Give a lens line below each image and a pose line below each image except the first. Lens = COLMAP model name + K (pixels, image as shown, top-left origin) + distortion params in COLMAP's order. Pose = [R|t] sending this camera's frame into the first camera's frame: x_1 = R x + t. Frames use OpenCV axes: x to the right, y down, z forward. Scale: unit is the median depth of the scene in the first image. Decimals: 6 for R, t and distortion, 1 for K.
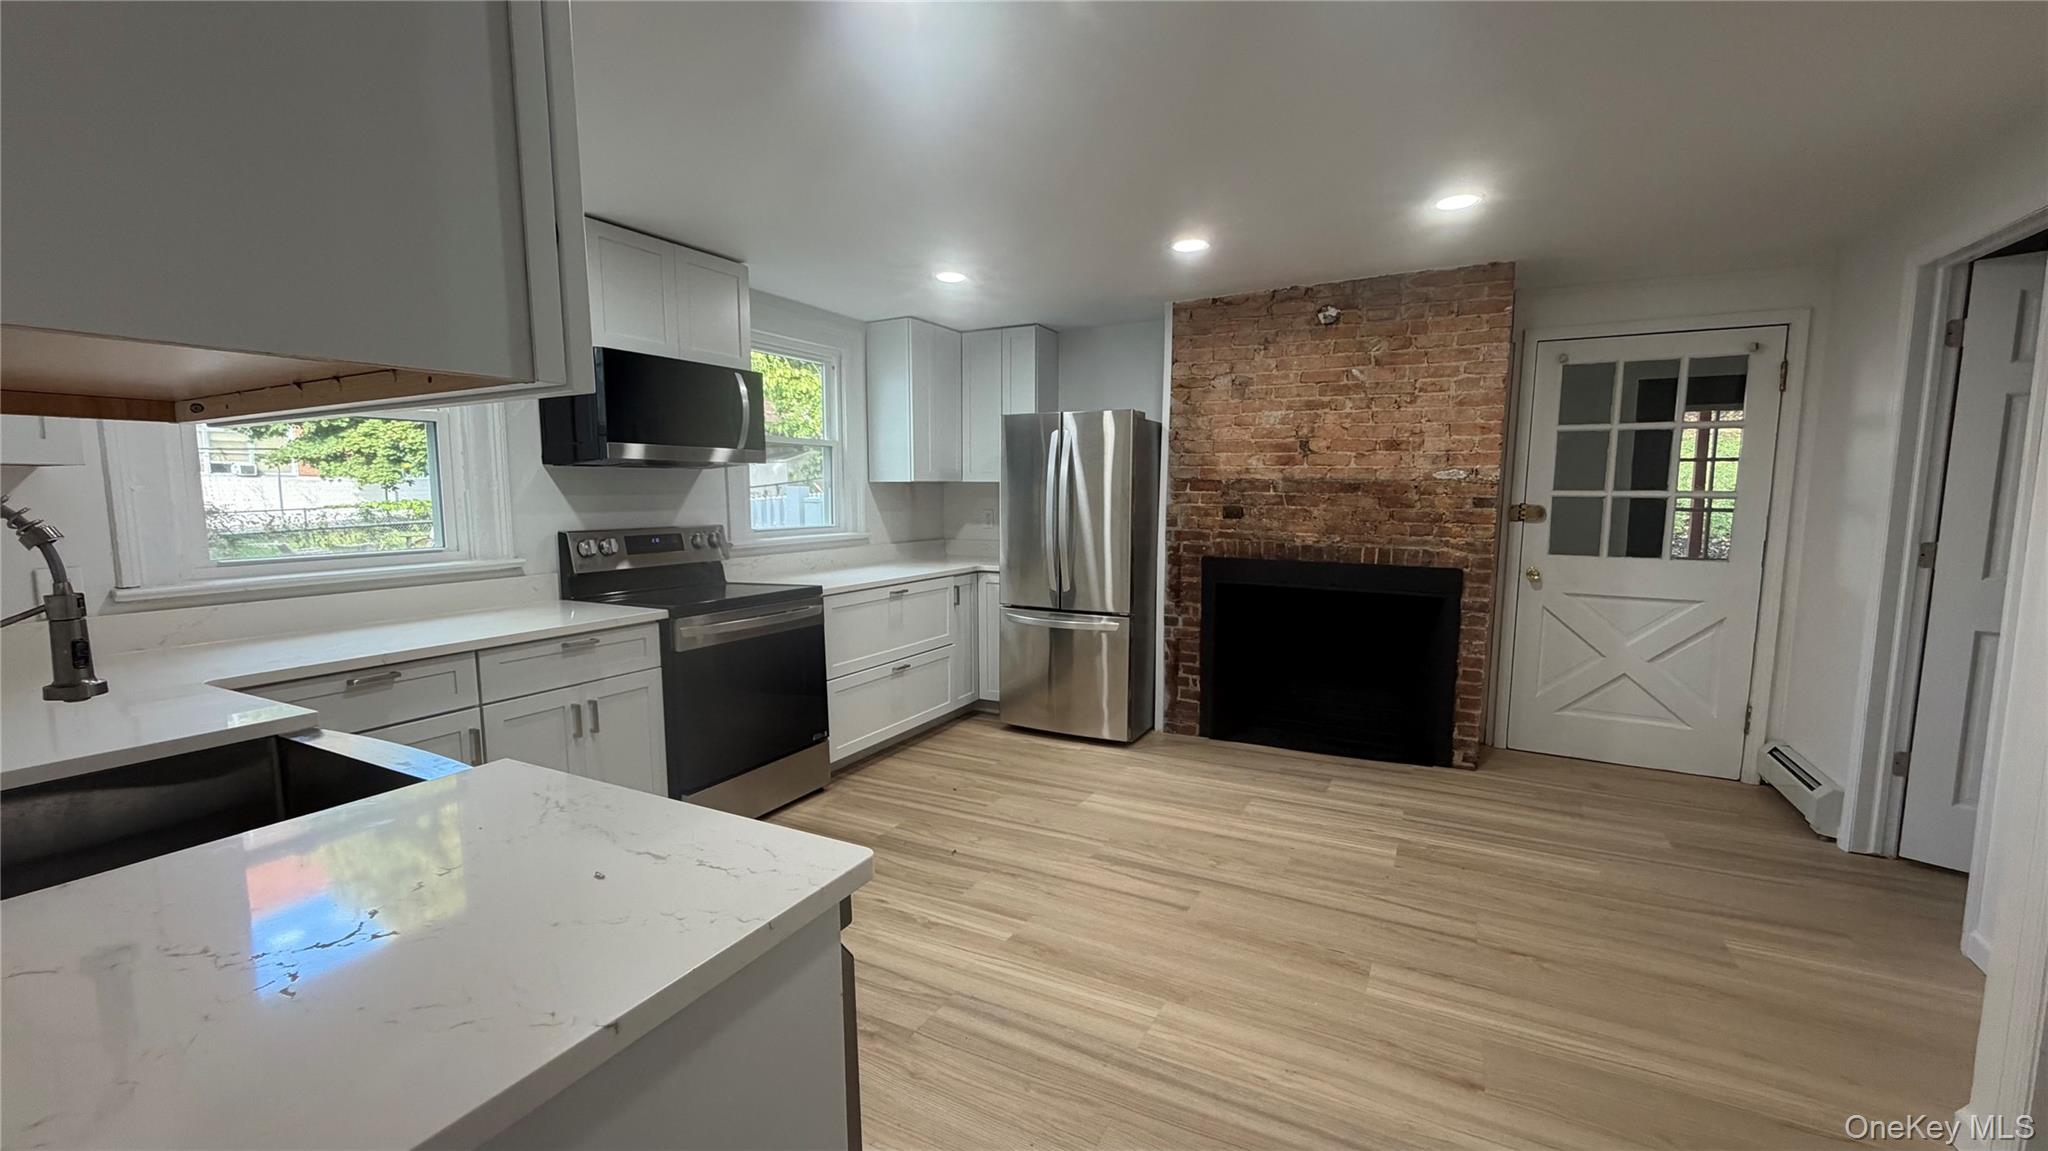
lens RADIAL K [[825.8, 0, 1021.9], [0, 825.8, 583.1], [0, 0, 1]] dist [0.002501, 0.000174]
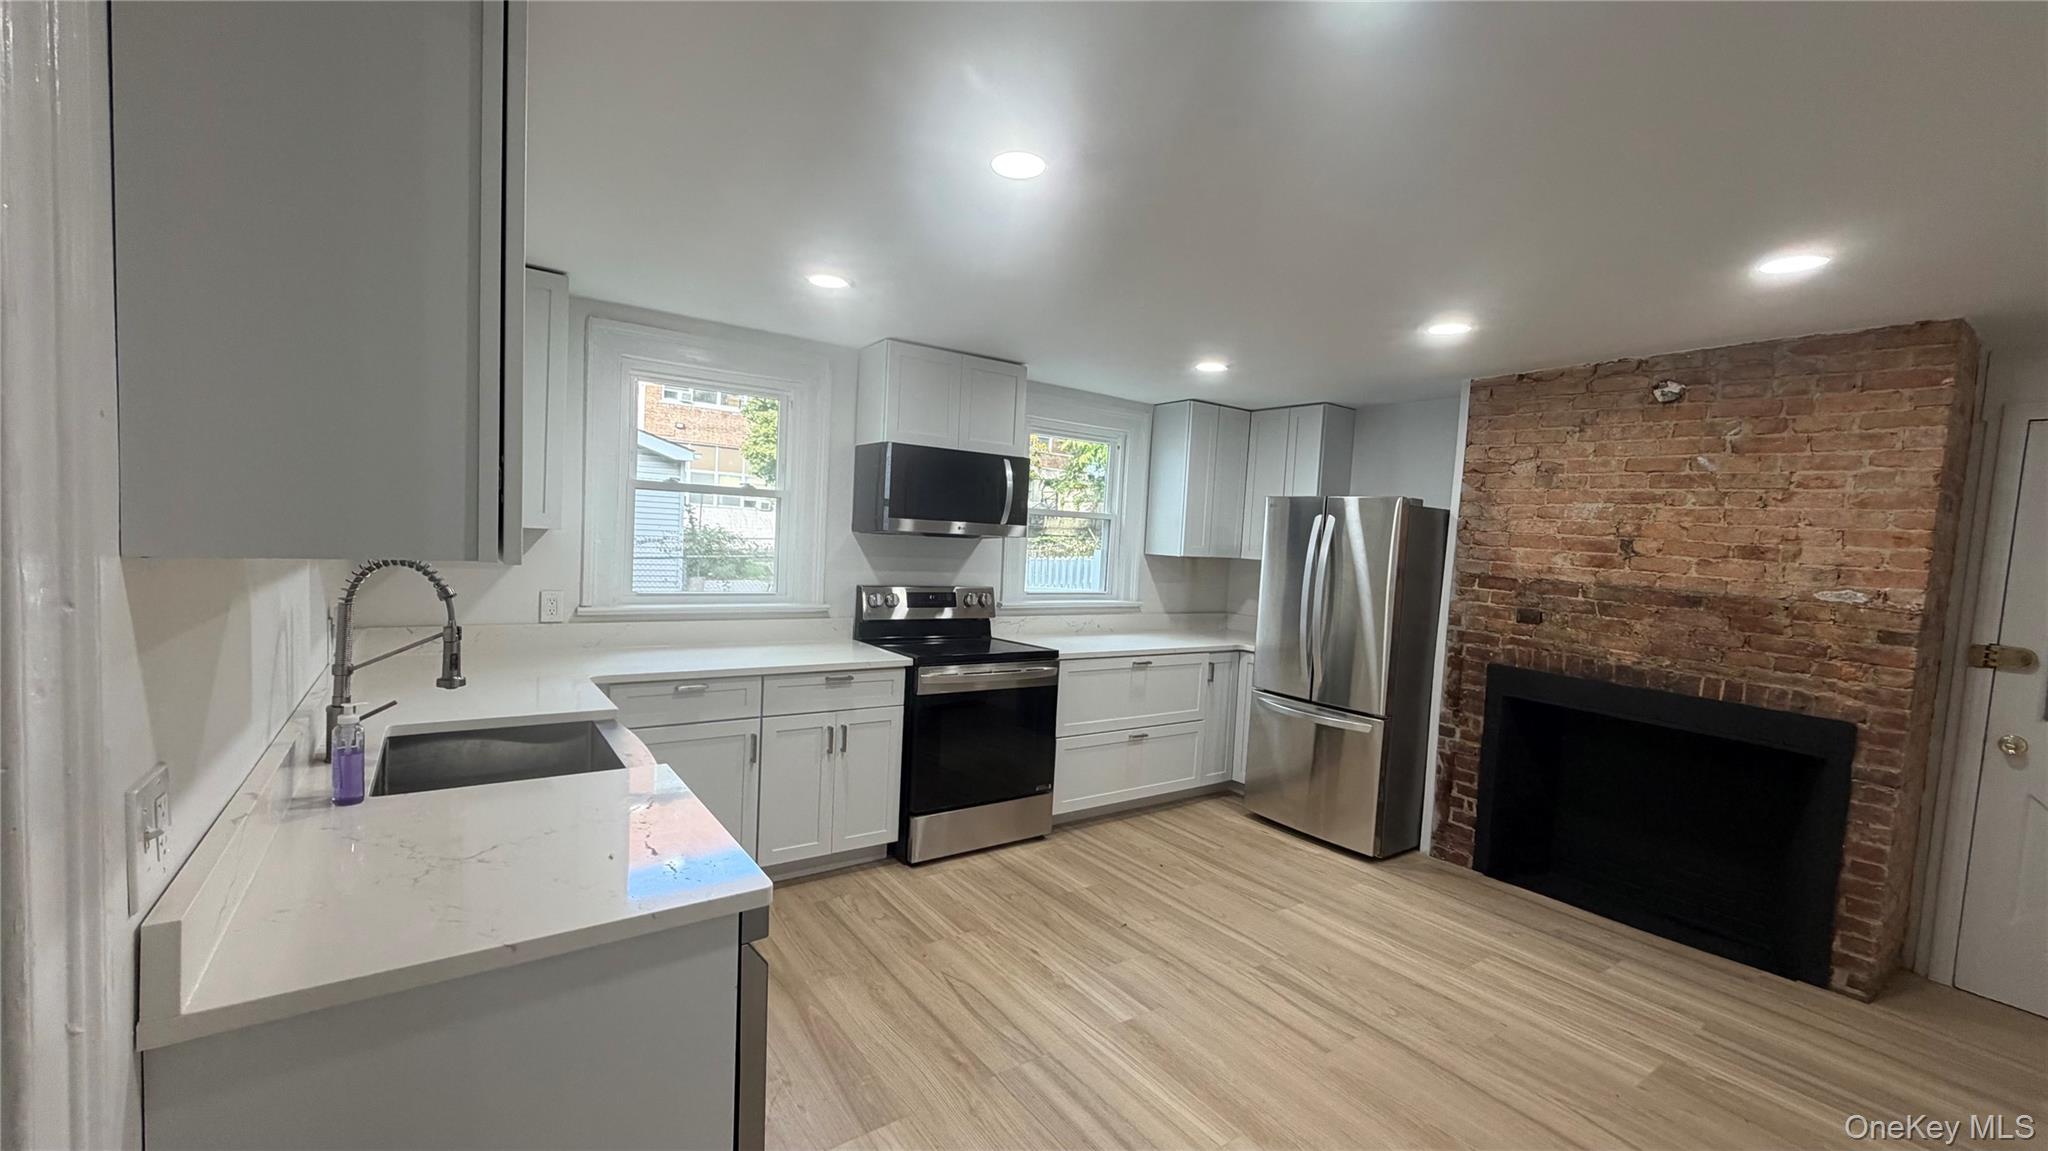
lens RADIAL K [[825.8, 0, 1018.6], [0, 825.8, 581.9], [0, 0, 1]] dist [0.002501, 0.000174]
pose [[0.893311, 0.075416, -0.443067, 0.181318], [-0.103846, 0.993780, -0.040219, -0.036110], [0.437278, 0.081938, 0.895586, -0.012065]]
